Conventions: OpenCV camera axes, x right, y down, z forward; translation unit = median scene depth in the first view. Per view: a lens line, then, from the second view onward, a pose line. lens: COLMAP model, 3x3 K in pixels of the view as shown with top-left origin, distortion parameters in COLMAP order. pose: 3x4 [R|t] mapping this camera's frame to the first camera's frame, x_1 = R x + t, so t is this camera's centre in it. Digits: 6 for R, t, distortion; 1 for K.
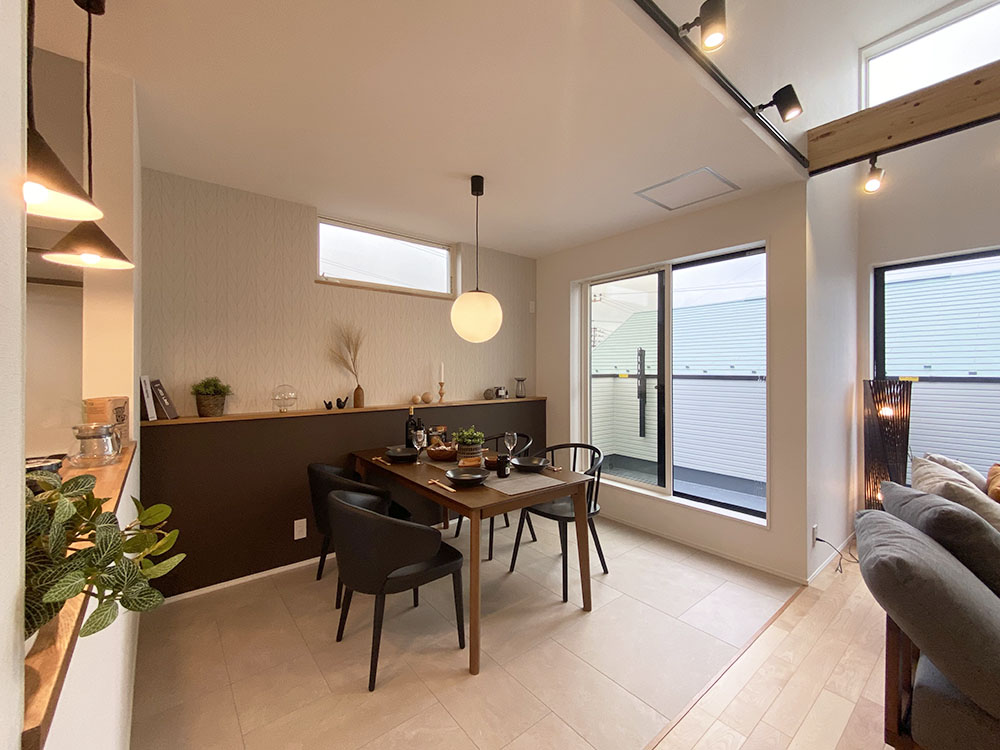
lens RADIAL K [[417.9, 0, 493.9], [0, 417.9, 365.3], [0, 0, 1]] dist [0.006490, -0.003220]
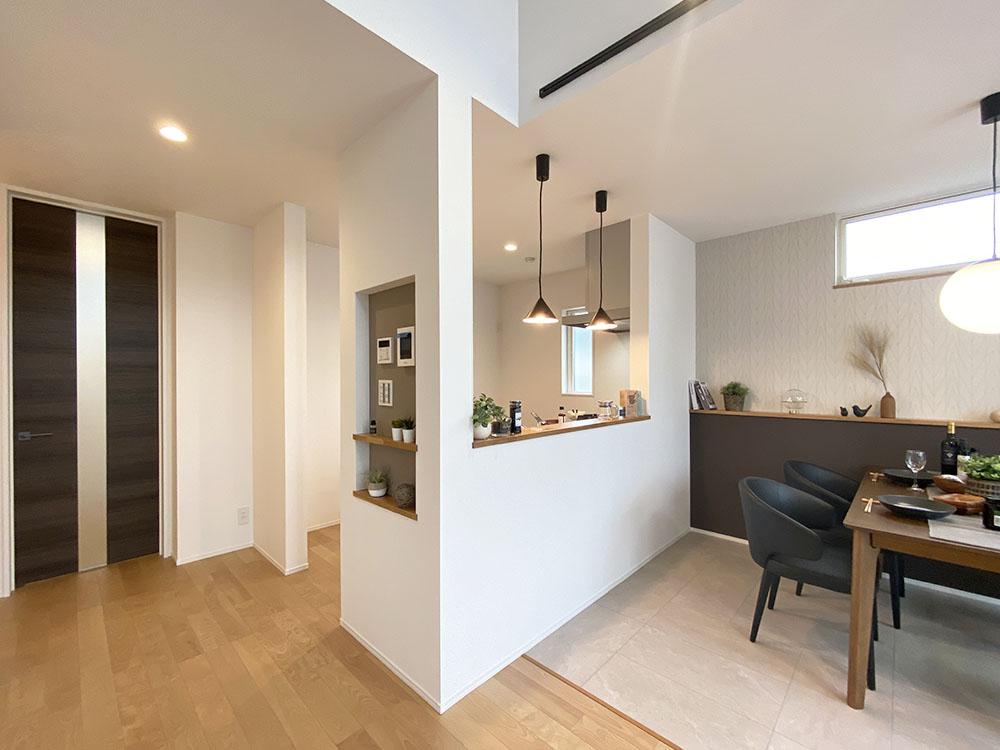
lens RADIAL K [[417.9, 0, 502.3], [0, 417.9, 379.3], [0, 0, 1]] dist [0.006490, -0.003220]
pose [[0.127399, 0.002586, -0.991848, 0.456761], [0.012383, 0.999915, 0.004197, 0.005356], [0.991774, -0.012817, 0.127356, 0.081421]]
